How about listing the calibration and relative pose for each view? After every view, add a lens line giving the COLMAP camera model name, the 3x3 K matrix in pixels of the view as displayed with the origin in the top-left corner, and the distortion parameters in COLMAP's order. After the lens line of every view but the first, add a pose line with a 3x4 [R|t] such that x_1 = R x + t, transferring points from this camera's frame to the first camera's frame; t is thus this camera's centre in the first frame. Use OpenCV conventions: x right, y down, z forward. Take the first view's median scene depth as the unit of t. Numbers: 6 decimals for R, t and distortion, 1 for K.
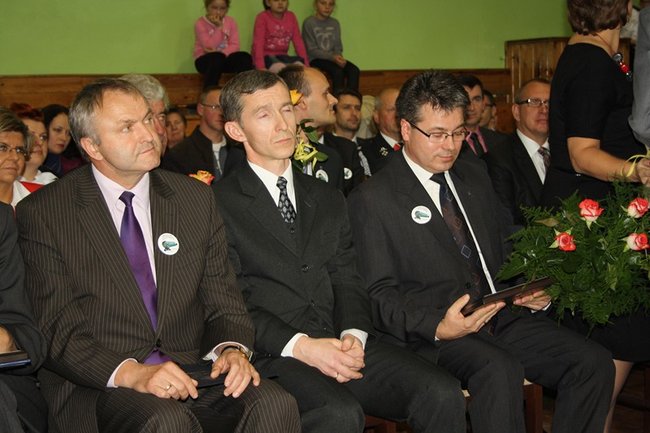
lens RADIAL K [[1279.9, 0, 325.0], [0, 1279.9, 216.5], [0, 0, 1]] dist [0.001115, 0.001528]
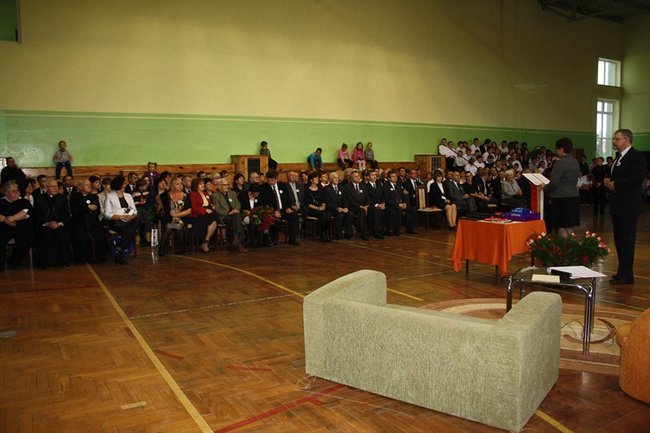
lens RADIAL K [[559.9, 0, 325.0], [0, 559.9, 216.5], [0, 0, 1]] dist [-0.139504, 0.156629]
pose [[0.998884, 0.020678, -0.042472, -0.075861], [-0.020389, 0.999766, 0.007230, 0.059758], [0.042611, -0.006356, 0.999072, -0.960862]]
